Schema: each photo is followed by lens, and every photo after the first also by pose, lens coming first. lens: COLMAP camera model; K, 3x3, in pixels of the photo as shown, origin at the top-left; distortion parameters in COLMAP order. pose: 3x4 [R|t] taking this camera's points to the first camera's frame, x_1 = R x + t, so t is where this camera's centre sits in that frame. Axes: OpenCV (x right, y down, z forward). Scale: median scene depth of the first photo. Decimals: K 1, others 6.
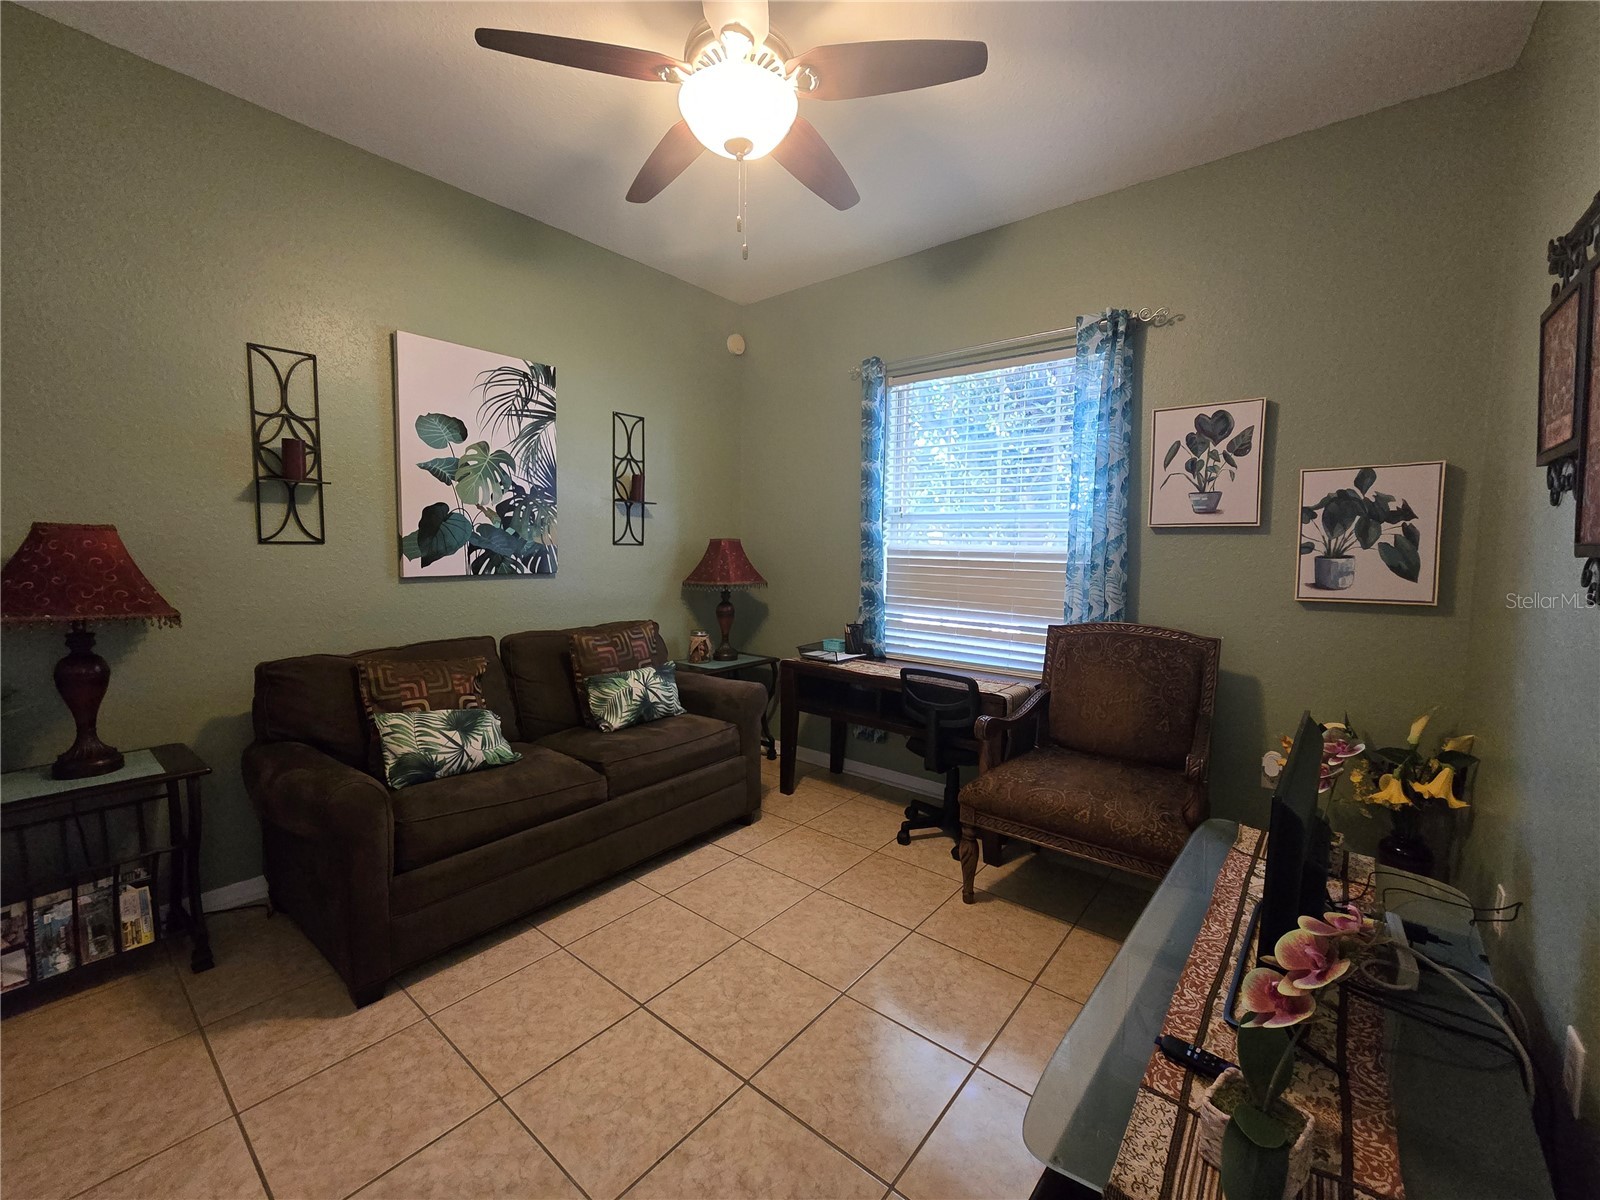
lens RADIAL K [[657.8, 0, 802.9], [0, 657.8, 597.7], [0, 0, 1]] dist [-0.000352, 0.000372]
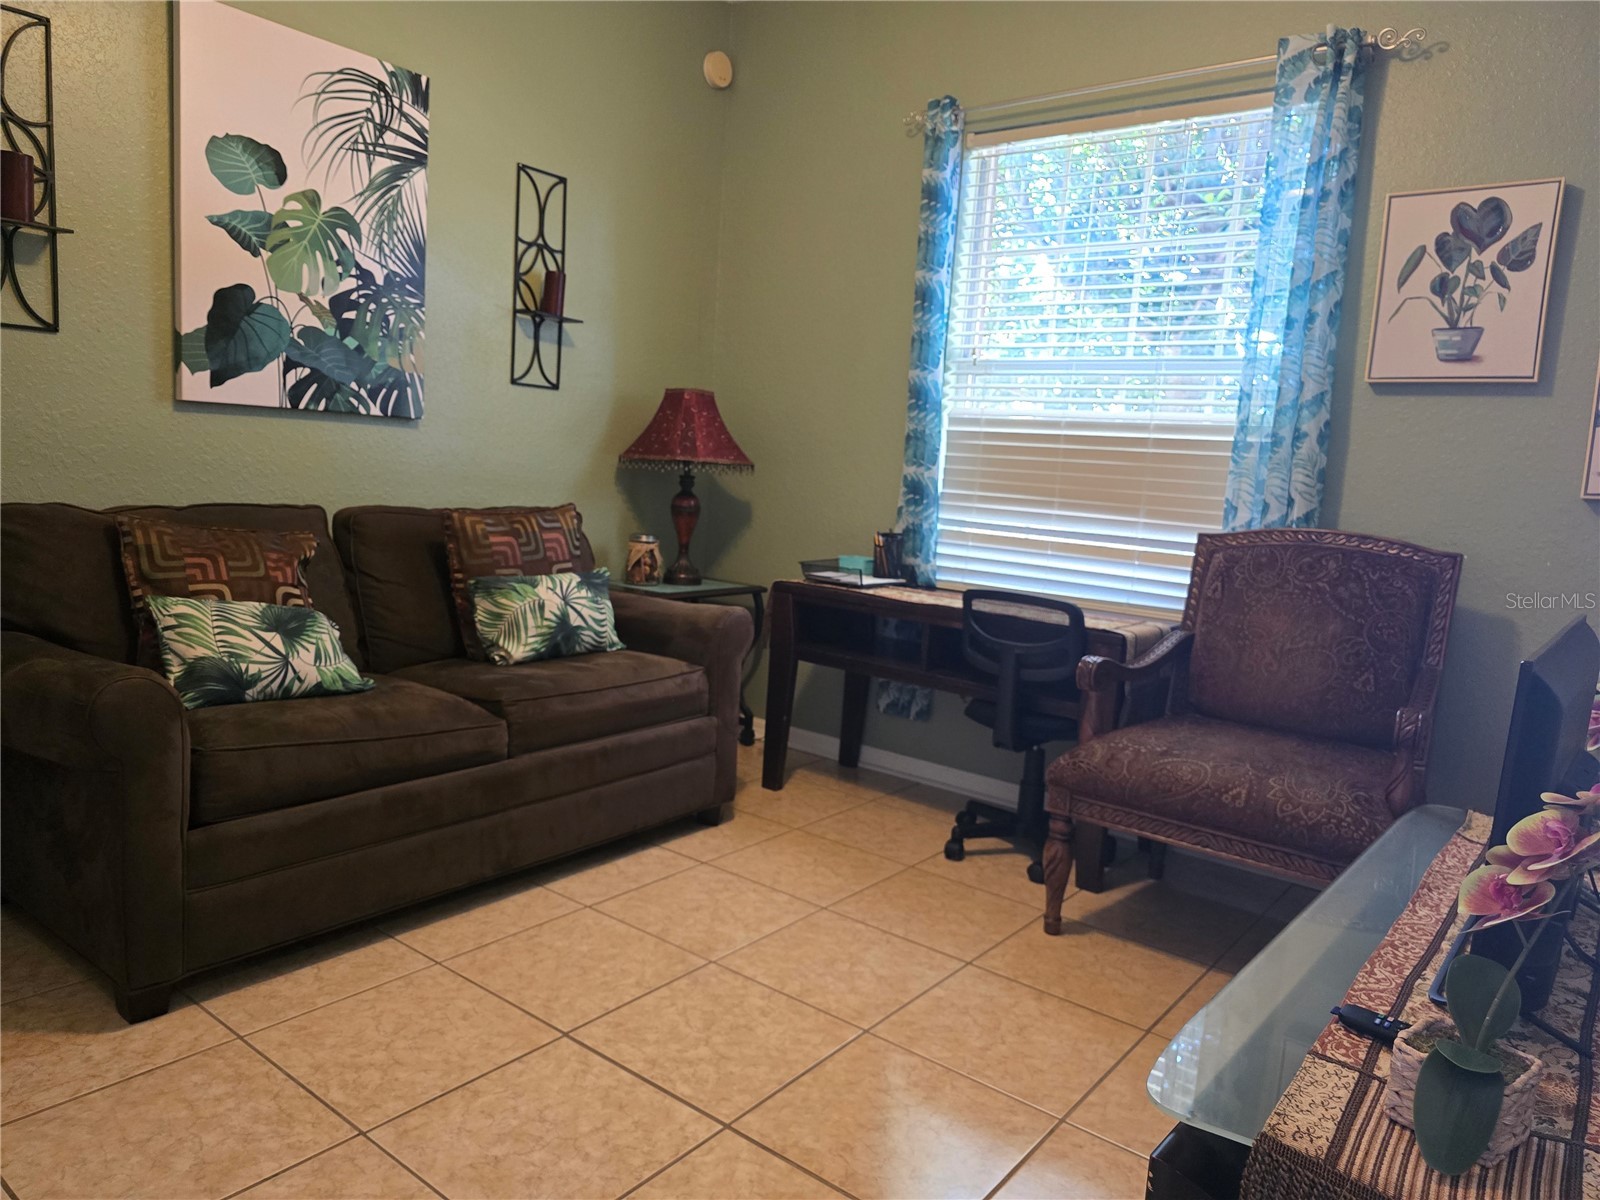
lens RADIAL K [[1085.2, 0, 807.9], [0, 1085.2, 612.5], [0, 0, 1]] dist [0.034291, -0.028254]
pose [[0.998467, 0.047607, 0.028253, -0.038562], [-0.049106, 0.997278, 0.054996, 0.090778], [-0.025558, -0.056299, 0.998087, -0.065695]]
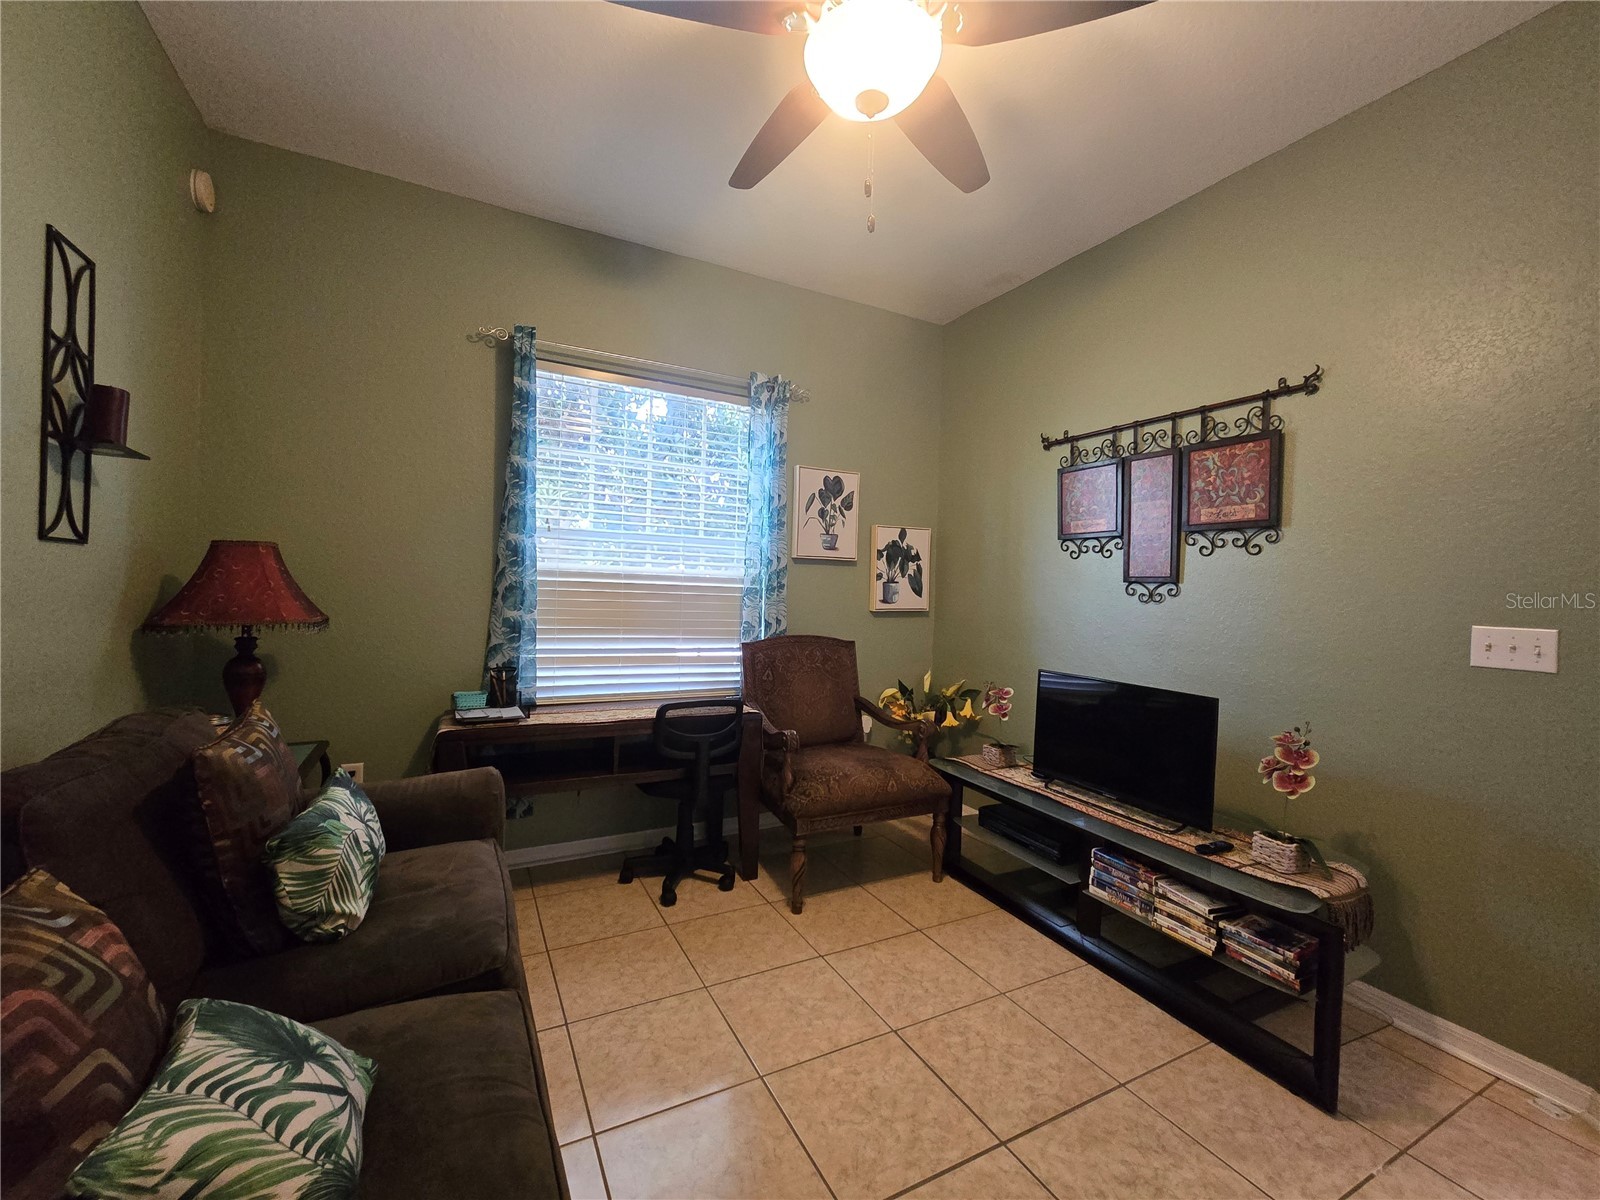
lens RADIAL K [[657.8, 0, 785.1], [0, 657.8, 591.4], [0, 0, 1]] dist [-0.000352, 0.000372]
pose [[0.394203, -0.004441, 0.919013, -0.685553], [0.047518, 0.998749, -0.015556, -0.026235], [-0.917794, 0.049802, 0.393921, 0.570534]]
